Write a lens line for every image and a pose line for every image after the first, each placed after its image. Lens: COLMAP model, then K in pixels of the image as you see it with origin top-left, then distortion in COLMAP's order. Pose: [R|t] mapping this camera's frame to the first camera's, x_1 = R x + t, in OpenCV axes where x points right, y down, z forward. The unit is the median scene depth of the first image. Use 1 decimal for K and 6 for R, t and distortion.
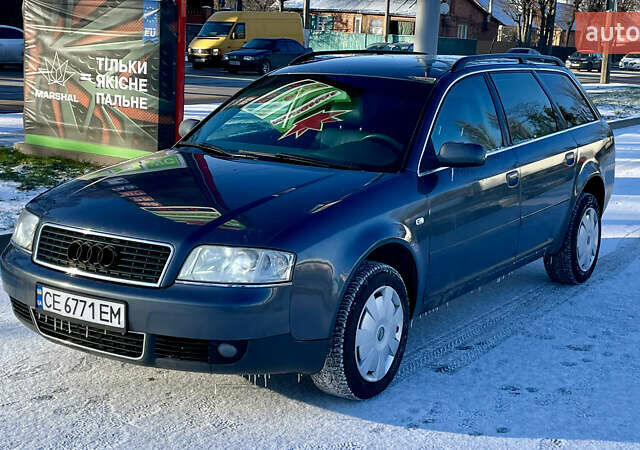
lens RADIAL K [[1085.6, 0, 320.0], [0, 1085.6, 225.0], [0, 0, 1]] dist [0.005622, -0.667622]
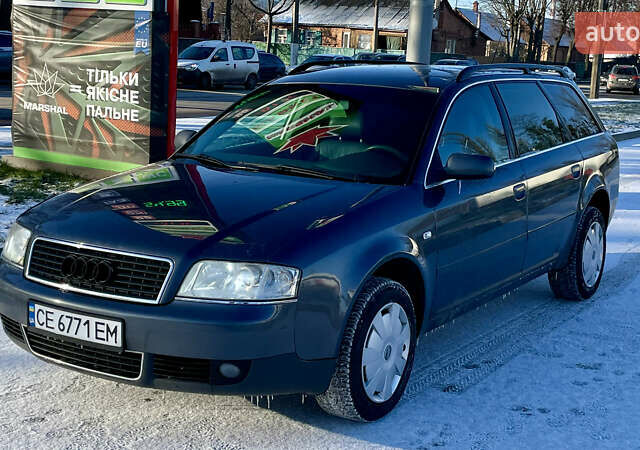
lens RADIAL K [[1085.6, 0, 320.0], [0, 1085.6, 225.0], [0, 0, 1]] dist [0.005622, -0.667622]
pose [[0.999918, 0.000688, 0.012817, -0.013989], [-0.000507, 0.999900, -0.014122, 0.000908], [-0.012825, 0.014114, 0.999818, 0.034205]]
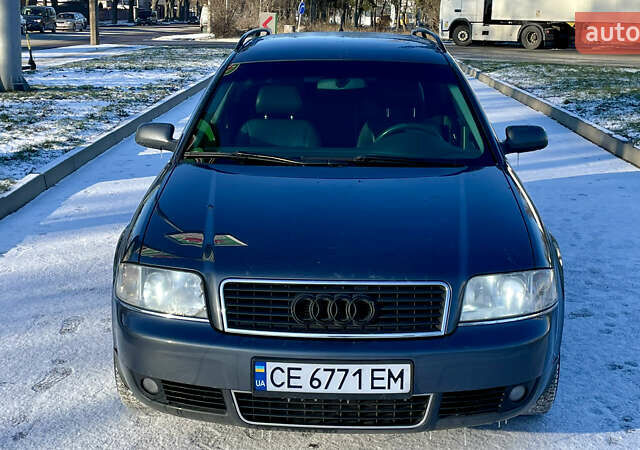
lens RADIAL K [[1085.6, 0, 320.0], [0, 1085.6, 225.0], [0, 0, 1]] dist [0.005622, -0.667622]
pose [[0.856305, -0.130583, 0.499689, -0.484437], [0.111734, 0.991435, 0.067614, -0.071127], [-0.504239, -0.002066, 0.863562, 0.253671]]
